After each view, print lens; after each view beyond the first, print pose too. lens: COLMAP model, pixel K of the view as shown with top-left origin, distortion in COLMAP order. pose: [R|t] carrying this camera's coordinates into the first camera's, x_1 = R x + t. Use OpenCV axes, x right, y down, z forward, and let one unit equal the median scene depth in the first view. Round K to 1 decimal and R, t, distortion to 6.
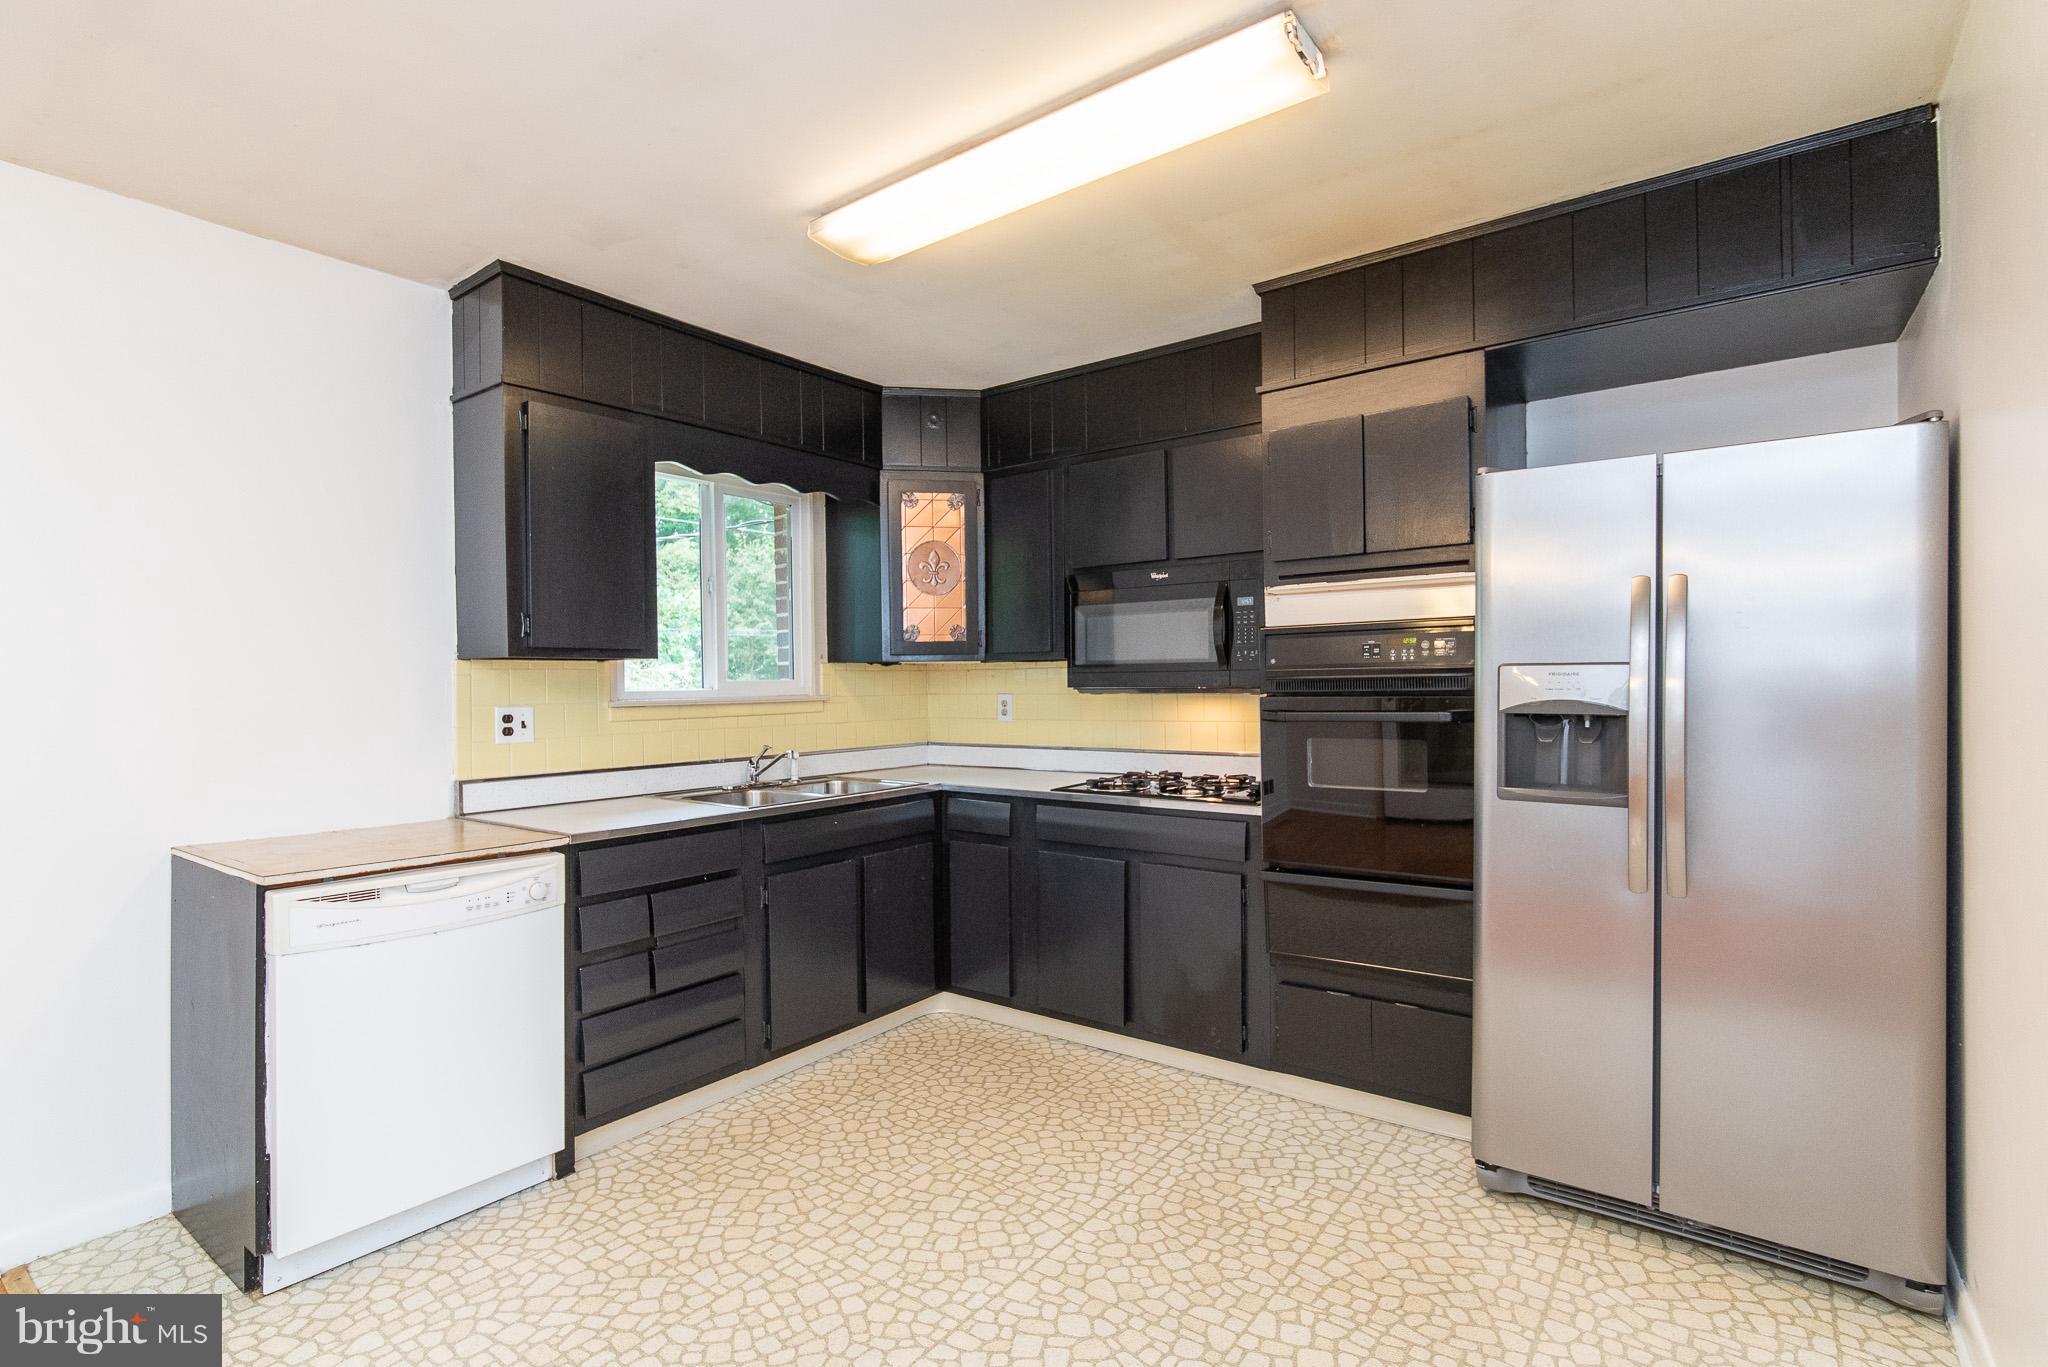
lens RADIAL K [[971.0, 0, 1033.2], [0, 971.0, 681.6], [0, 0, 1]] dist [0.004312, -0.002514]
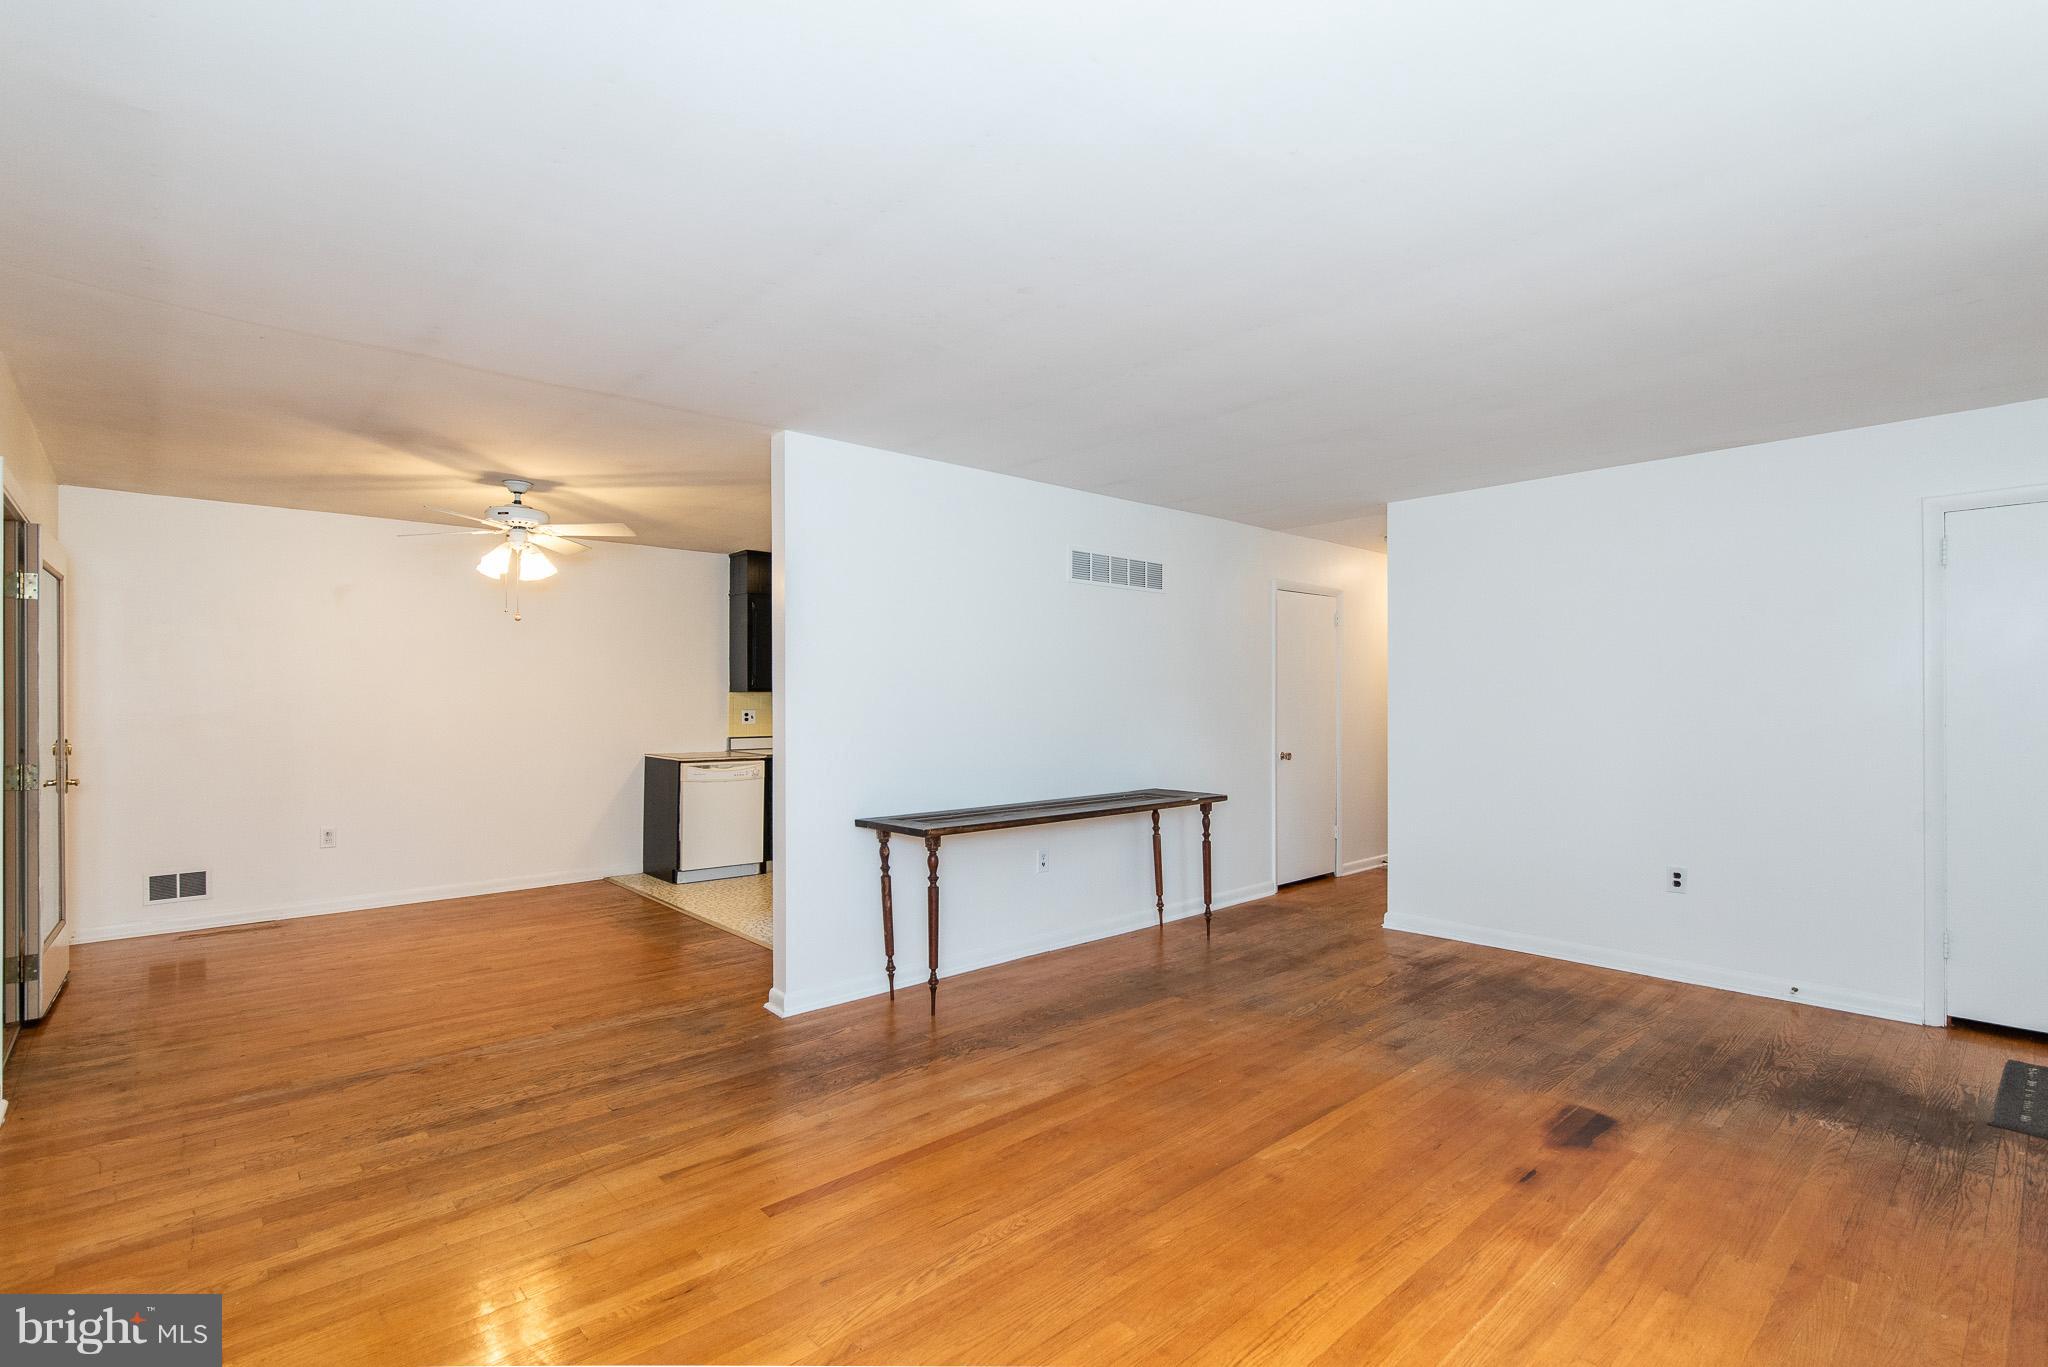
lens RADIAL K [[936.7, 0, 1020.3], [0, 936.7, 679.7], [0, 0, 1]] dist [-0.001438, -0.000315]
pose [[0.977344, 0.007055, -0.211539, 0.707504], [-0.009722, 0.999886, -0.011572, -0.032939], [0.211433, 0.013366, 0.977301, -1.302189]]
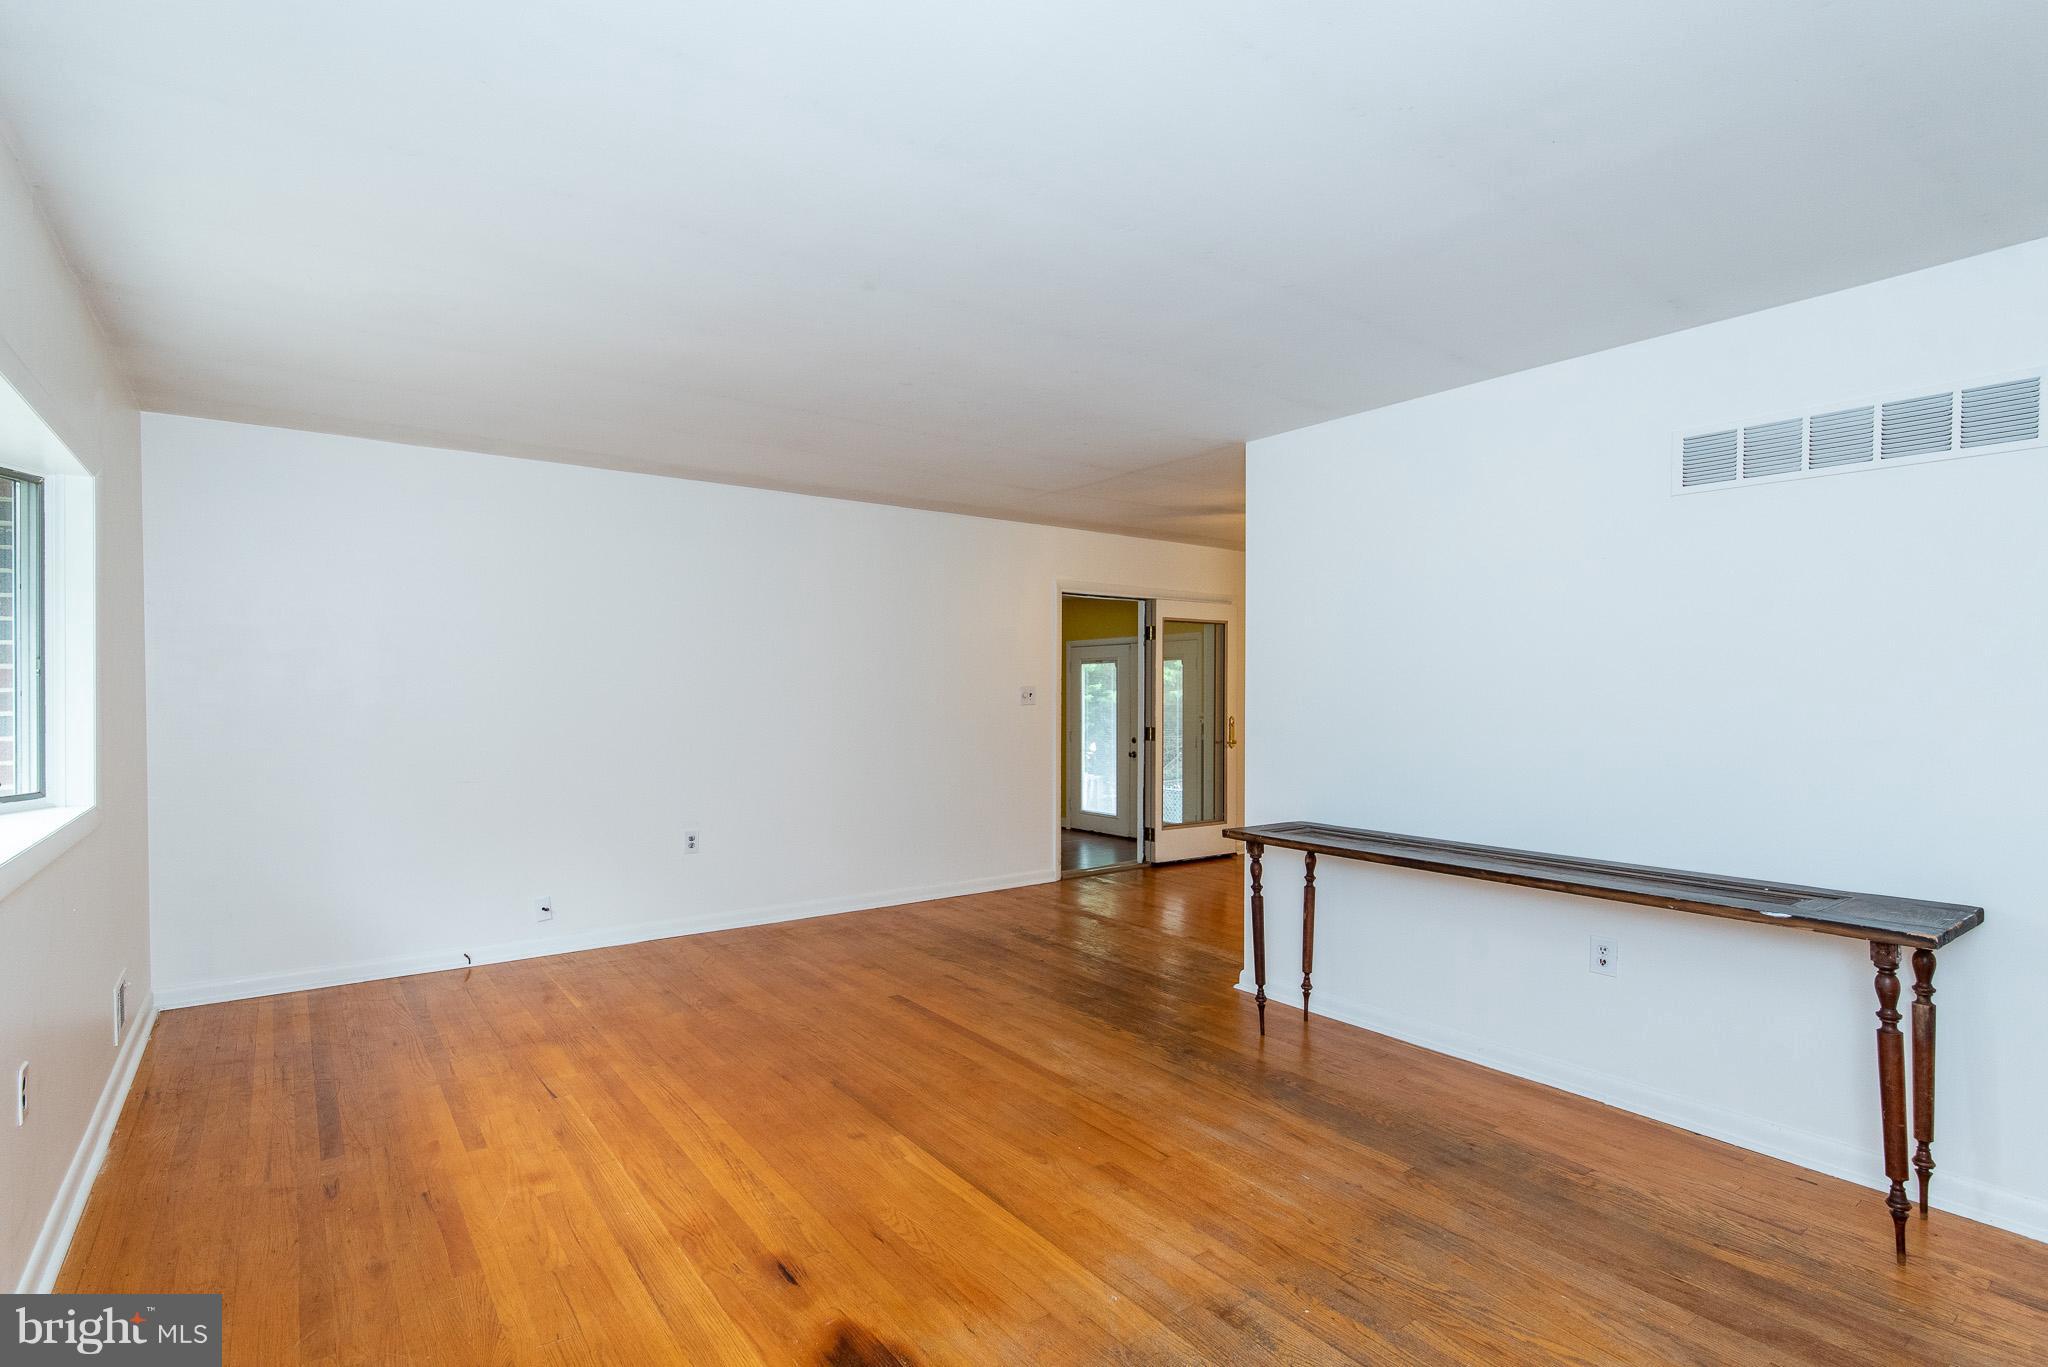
lens RADIAL K [[971.0, 0, 985.2], [0, 971.0, 707.9], [0, 0, 1]] dist [0.004312, -0.002514]
pose [[-0.308565, 0.029339, -0.950751, 1.606239], [0.007789, 0.999569, 0.028317, -0.044970], [0.951171, 0.001332, -0.308661, -0.023438]]
